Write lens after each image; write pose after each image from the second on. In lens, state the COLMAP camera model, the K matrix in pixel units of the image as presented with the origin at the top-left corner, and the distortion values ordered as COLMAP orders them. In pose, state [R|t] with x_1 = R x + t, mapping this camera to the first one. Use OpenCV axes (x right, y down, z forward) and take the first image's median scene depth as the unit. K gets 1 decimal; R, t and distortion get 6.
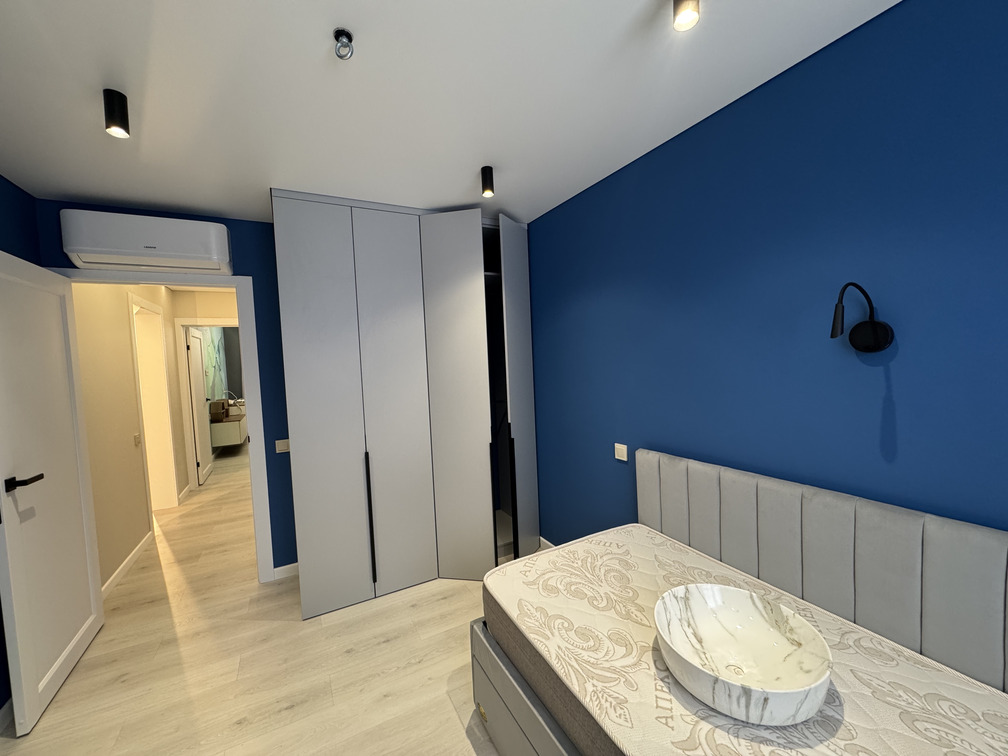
lens RADIAL K [[401.3, 0, 505.0], [0, 401.3, 378.3], [0, 0, 1]] dist [-0.002222, 0.000338]
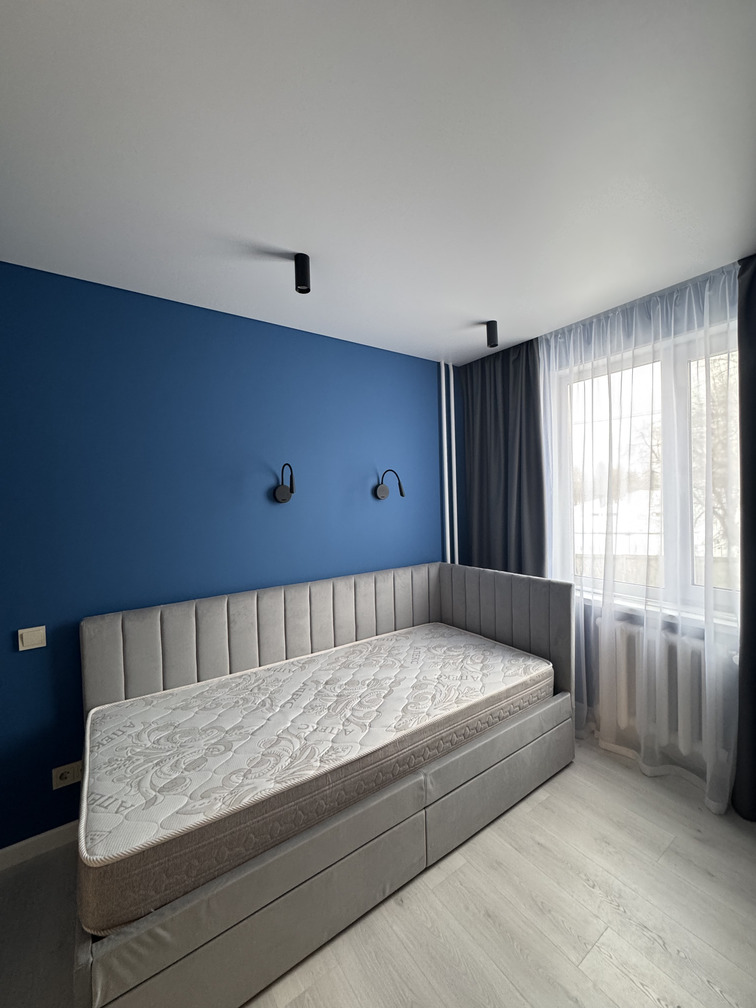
lens RADIAL K [[401.3, 0, 376.8], [0, 401.3, 502.0], [0, 0, 1]] dist [-0.002222, 0.000338]
pose [[-0.114050, 0.033675, 0.992904, -0.613934], [0.083173, 0.996240, -0.024235, 0.006235], [-0.989987, 0.079819, -0.116422, 0.516049]]
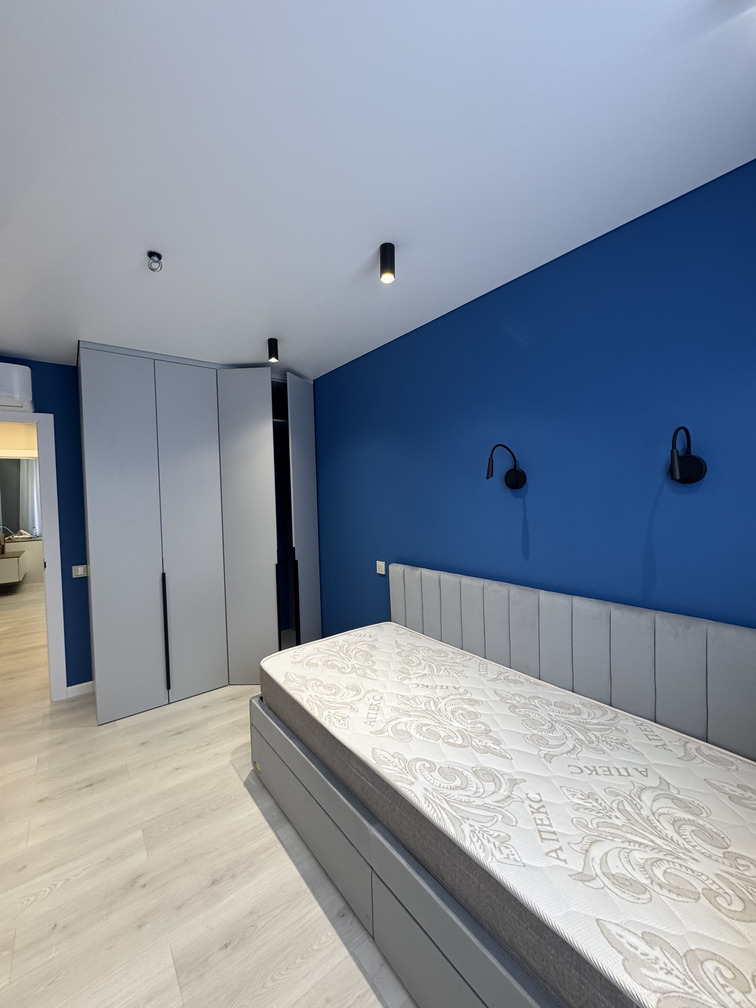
lens RADIAL K [[401.3, 0, 379.5], [0, 401.3, 503.2], [0, 0, 1]] dist [-0.002222, 0.000338]
pose [[0.986449, 0.009500, 0.163790, 0.090637], [-0.003750, 0.999367, -0.035380, 0.031048], [-0.164023, 0.034287, 0.985861, -0.291372]]
